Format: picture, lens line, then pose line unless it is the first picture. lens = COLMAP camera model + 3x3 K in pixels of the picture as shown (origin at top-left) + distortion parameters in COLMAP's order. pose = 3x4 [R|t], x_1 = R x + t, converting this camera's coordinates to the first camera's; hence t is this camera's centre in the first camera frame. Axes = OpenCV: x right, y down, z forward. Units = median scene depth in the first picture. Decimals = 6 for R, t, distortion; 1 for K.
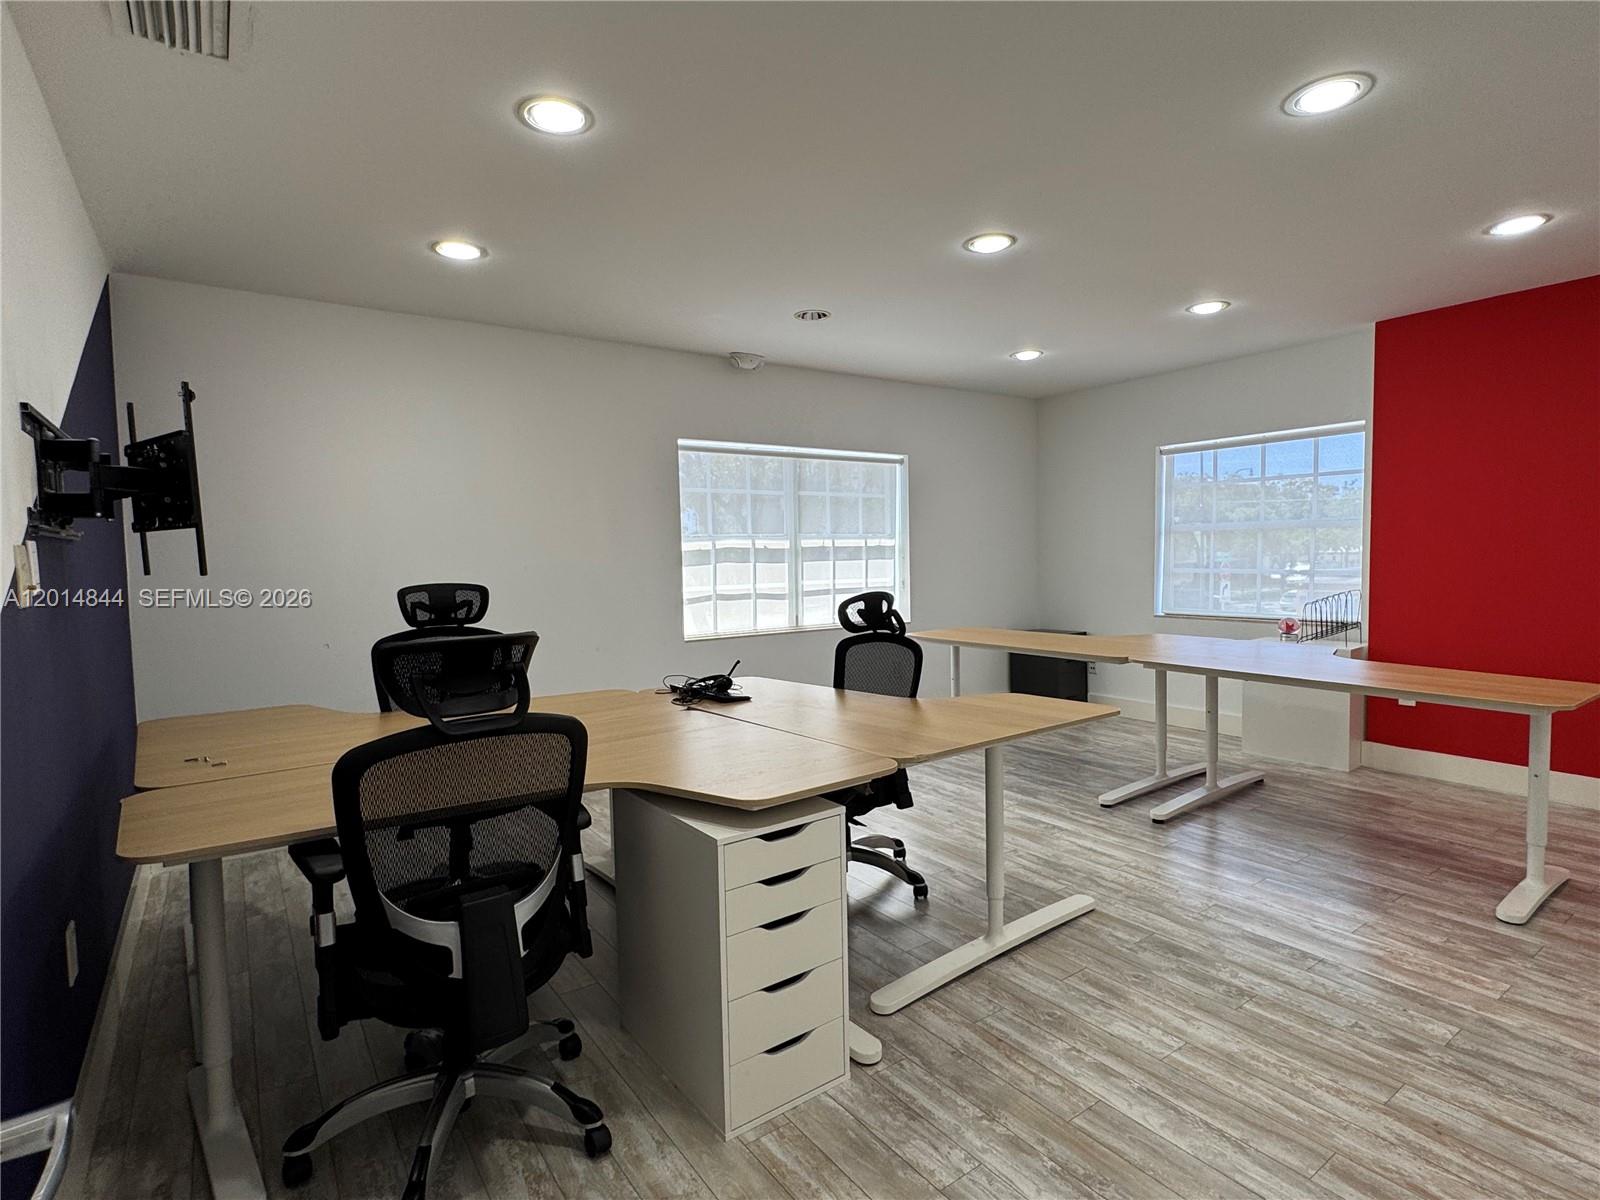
lens RADIAL K [[825.8, 0, 800.0], [0, 825.8, 600.0], [0, 0, 1]] dist [-0.001489, -0.000137]
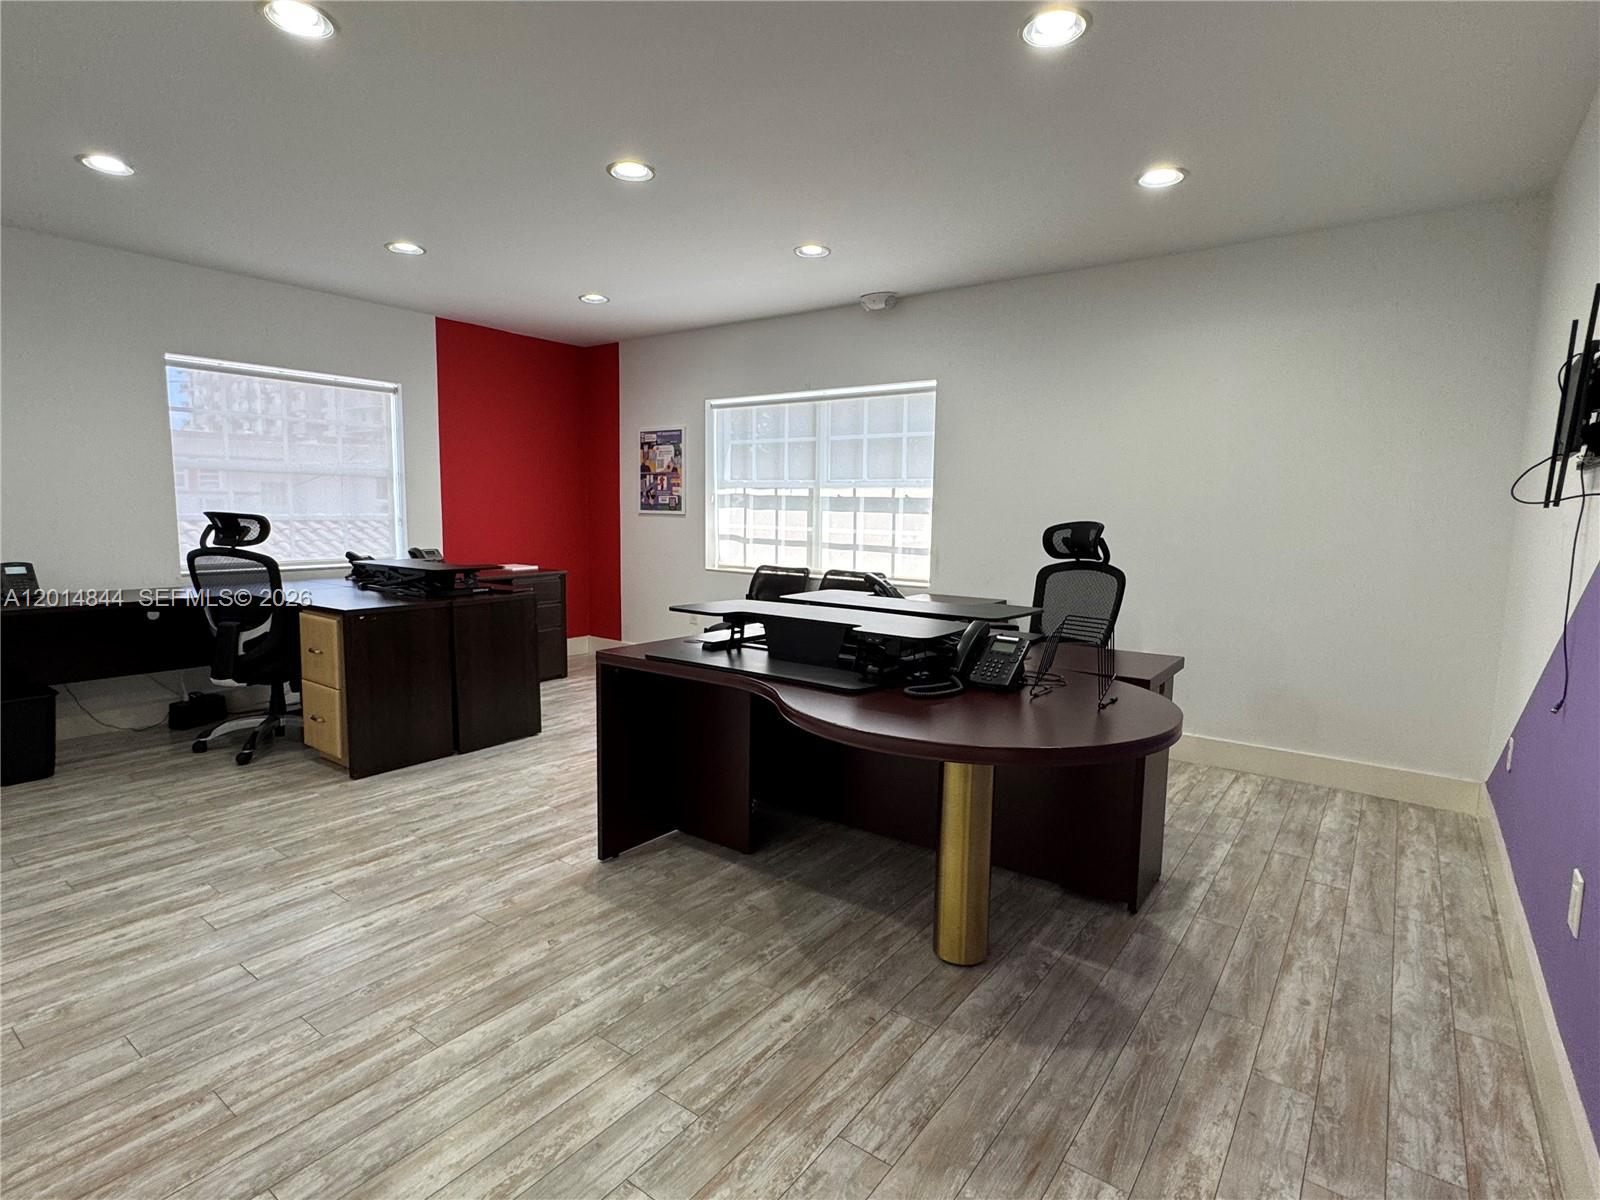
lens RADIAL K [[792.0, 0, 801.0], [0, 792.0, 596.5], [0, 0, 1]] dist [-0.001562, -0.000369]
pose [[0.301941, 0.131906, -0.944157, 0.912574], [-0.078969, 0.990438, 0.113118, -0.051548], [0.950050, 0.040405, 0.309470, 0.721308]]
